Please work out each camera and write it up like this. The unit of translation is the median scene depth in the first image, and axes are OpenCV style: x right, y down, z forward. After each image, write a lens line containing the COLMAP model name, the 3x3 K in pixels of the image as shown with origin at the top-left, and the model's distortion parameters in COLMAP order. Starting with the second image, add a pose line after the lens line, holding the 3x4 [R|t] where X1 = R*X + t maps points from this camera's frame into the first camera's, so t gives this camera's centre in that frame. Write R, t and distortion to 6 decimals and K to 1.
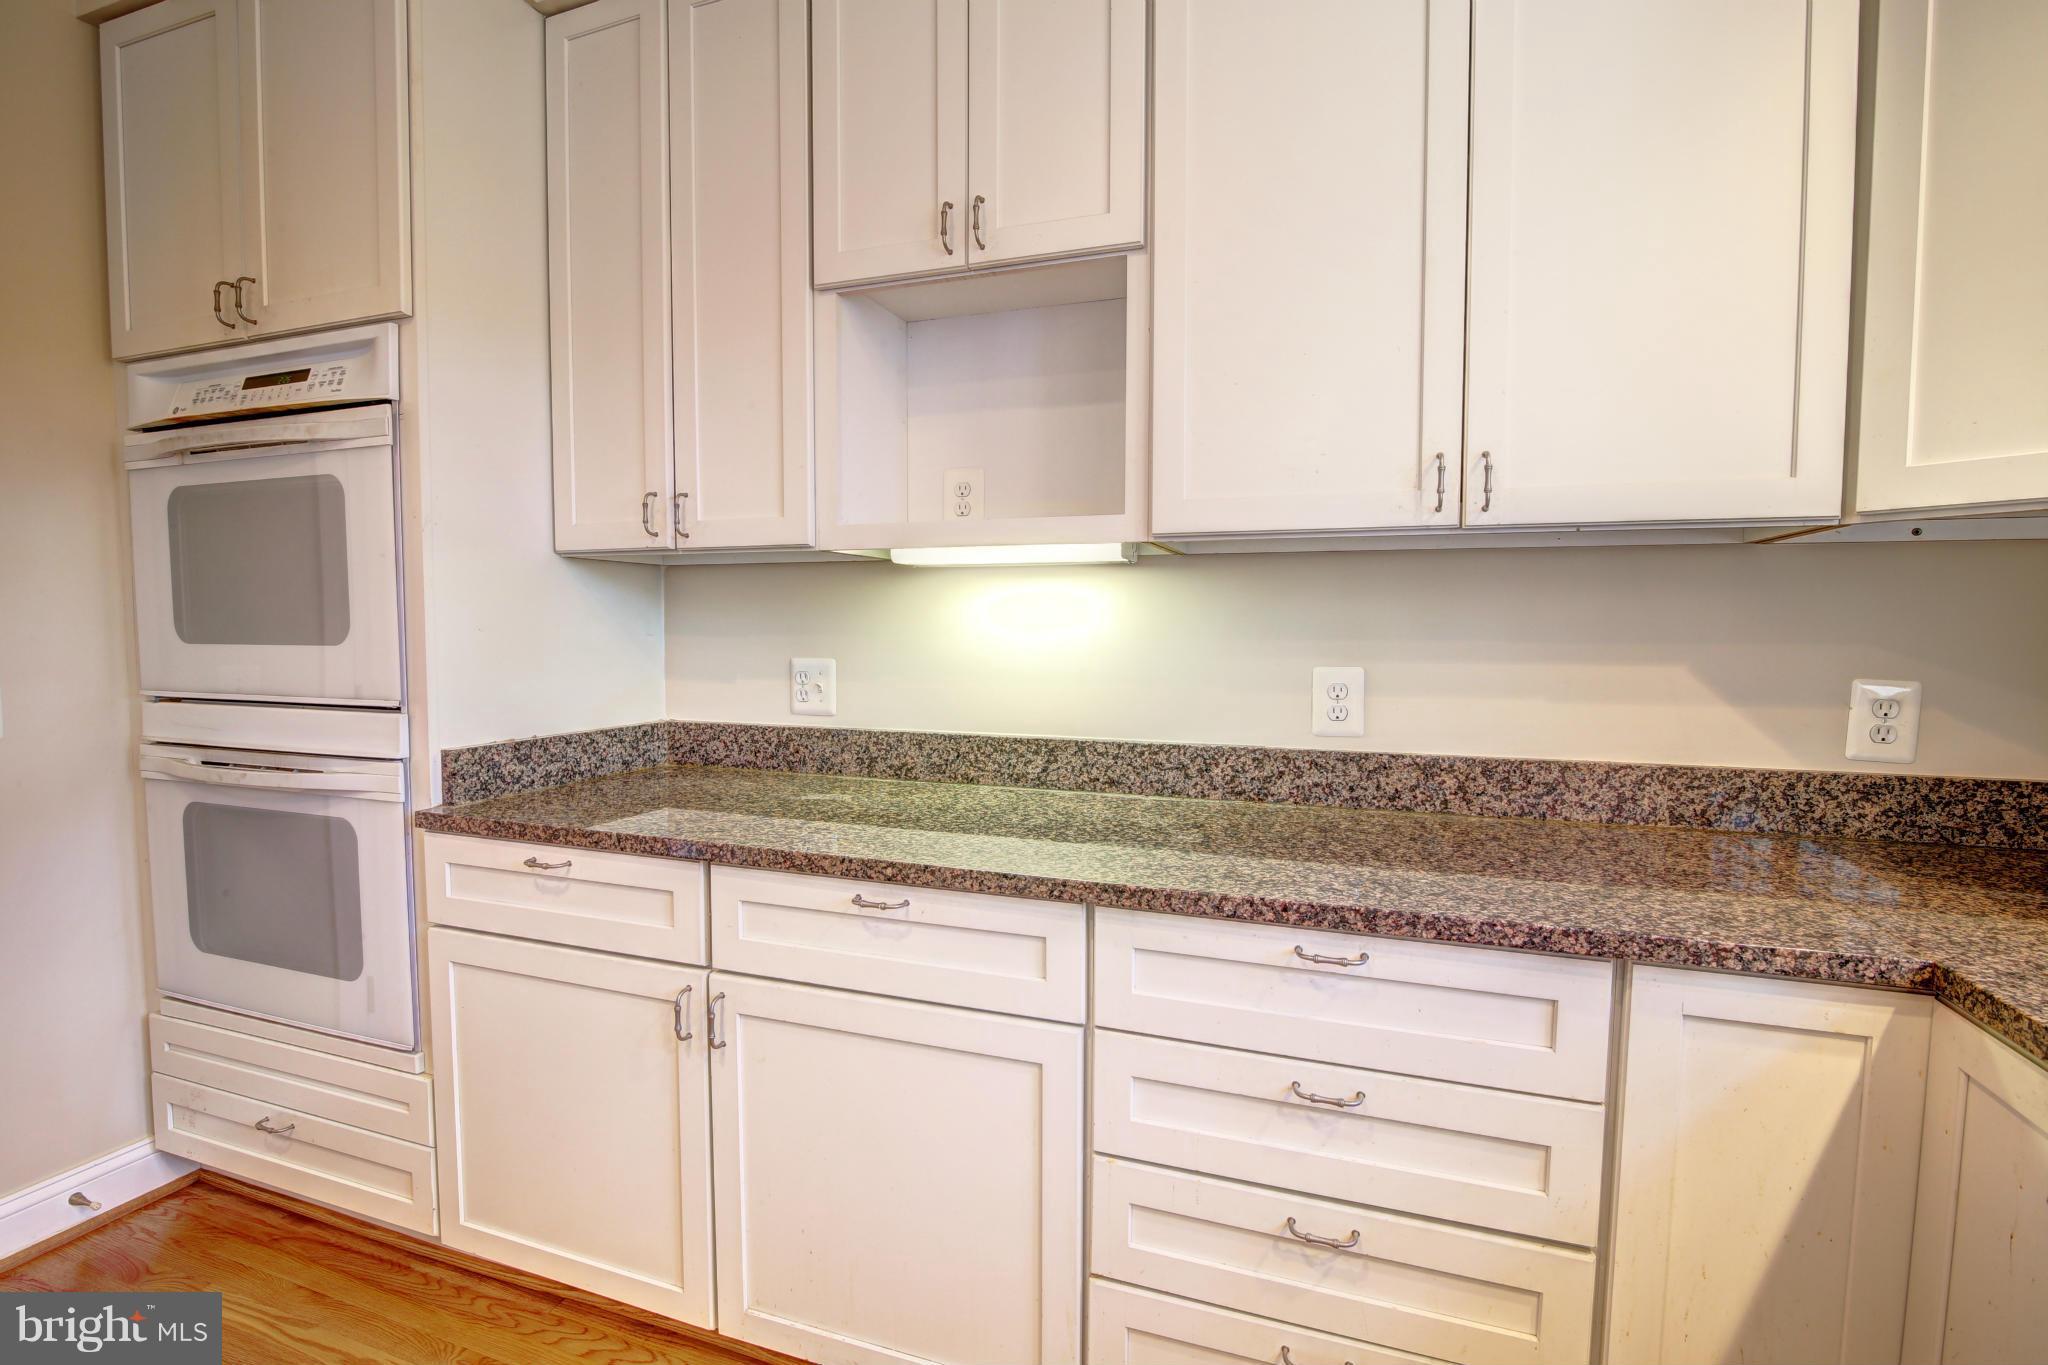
lens RADIAL K [[944.8, 0, 1024.0], [0, 944.8, 682.5], [0, 0, 1]] dist [-0.023617, 0.001314]
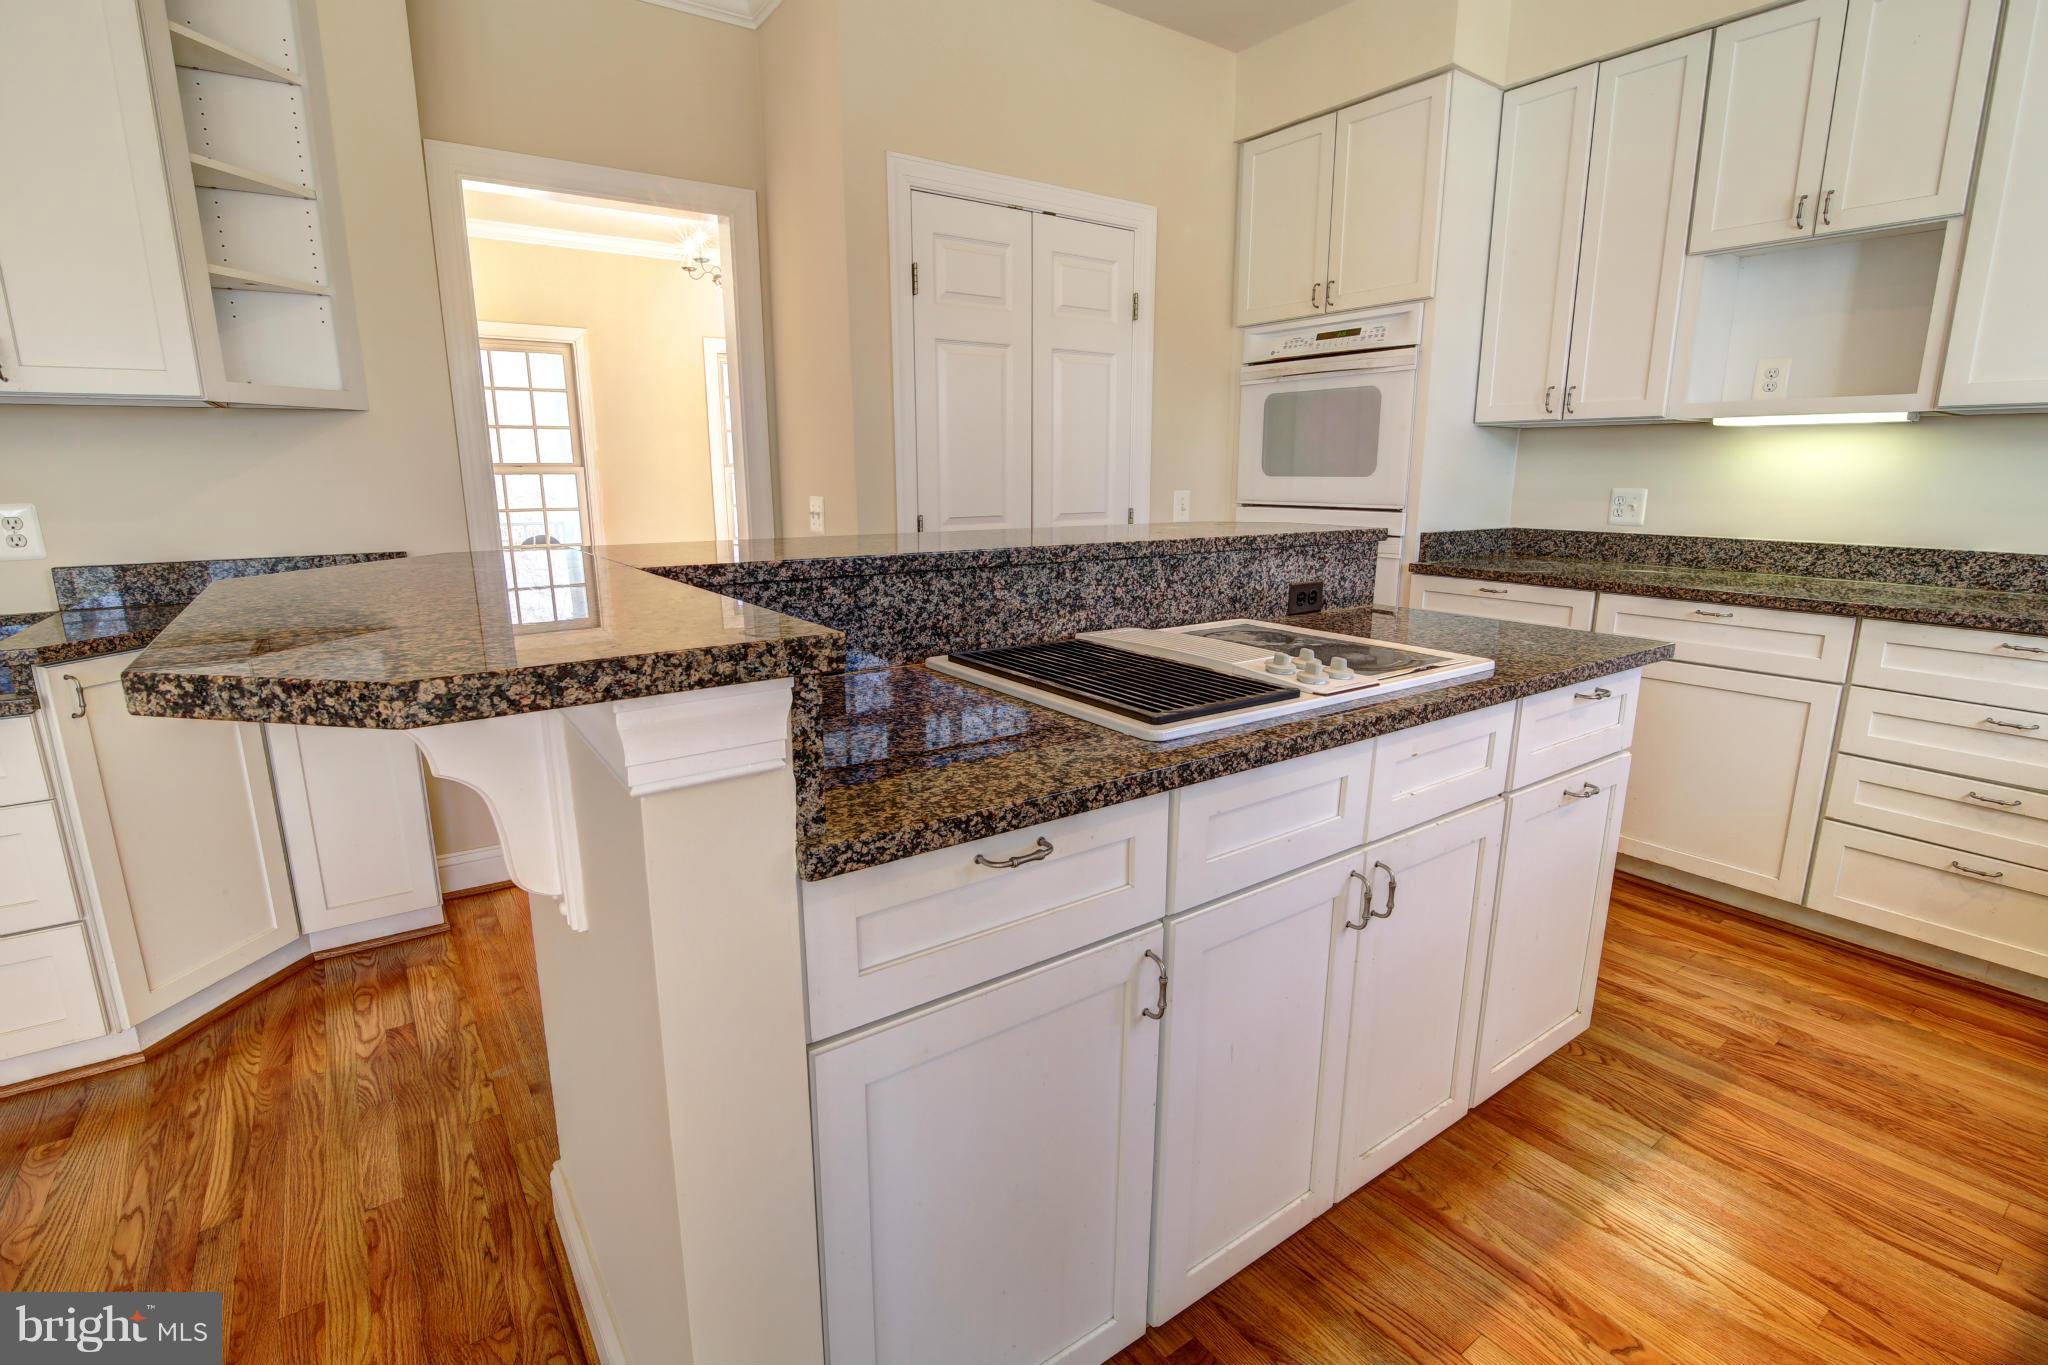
lens RADIAL K [[944.8, 0, 1024.0], [0, 944.8, 682.5], [0, 0, 1]] dist [-0.023617, 0.001314]
pose [[0.820741, 0.119373, -0.558690, -0.174284], [-0.029746, 0.985529, 0.166876, 0.074869], [0.570526, -0.120343, 0.812415, -1.021434]]
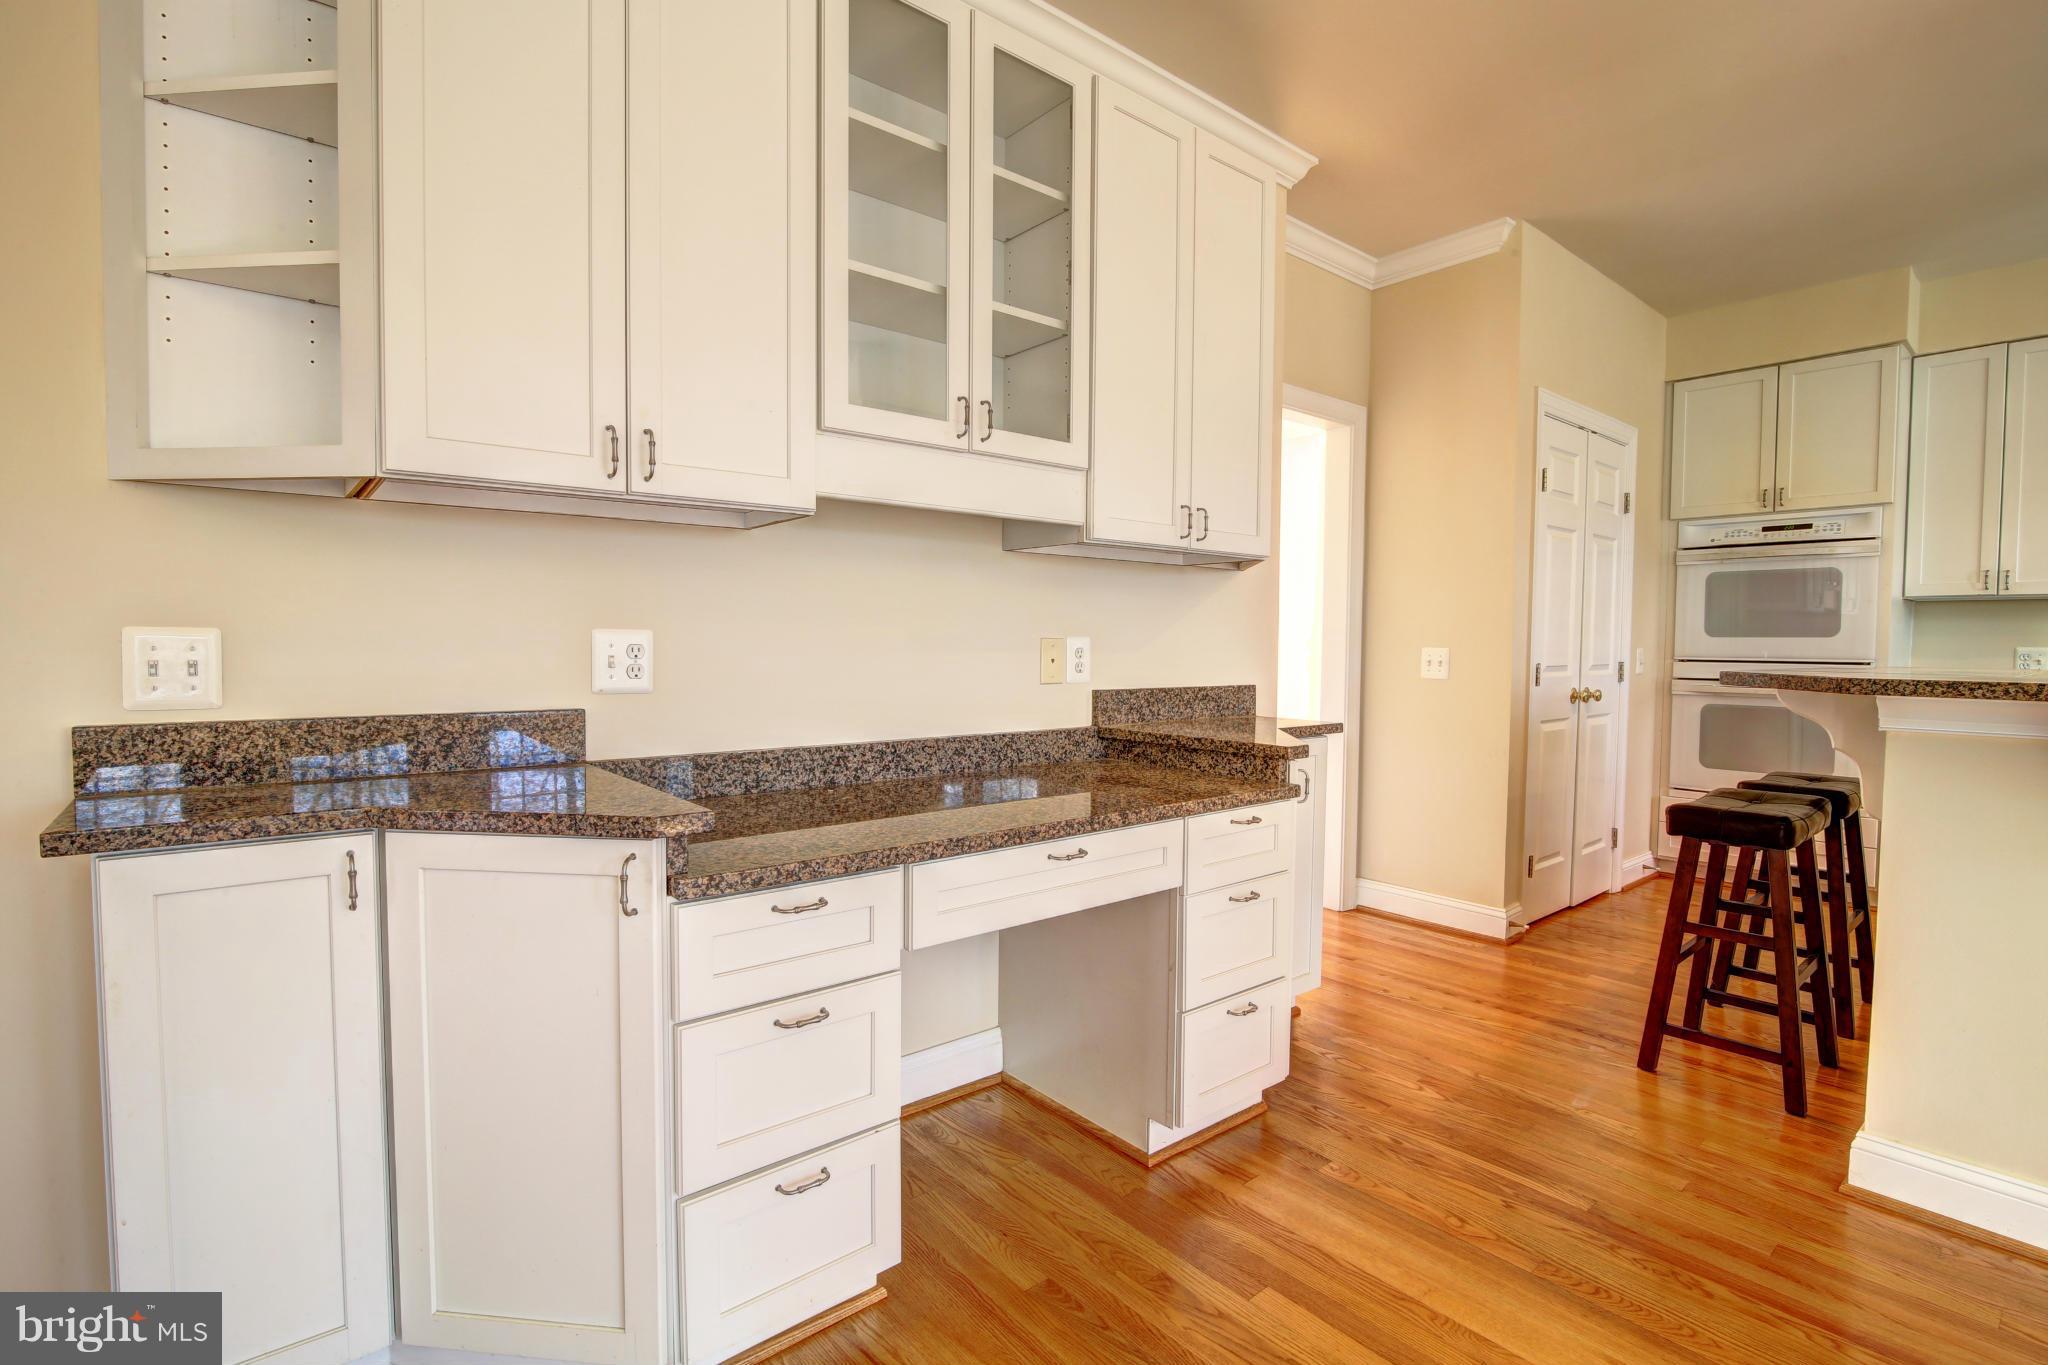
lens RADIAL K [[969.2, 0, 1024.0], [0, 969.2, 682.5], [0, 0, 1]] dist [-0.014028, 0.000856]
pose [[0.868203, 0.022809, -0.495684, -1.287296], [-0.034878, 0.999277, -0.015106, 0.183474], [0.494982, 0.030403, 0.868371, -2.151875]]
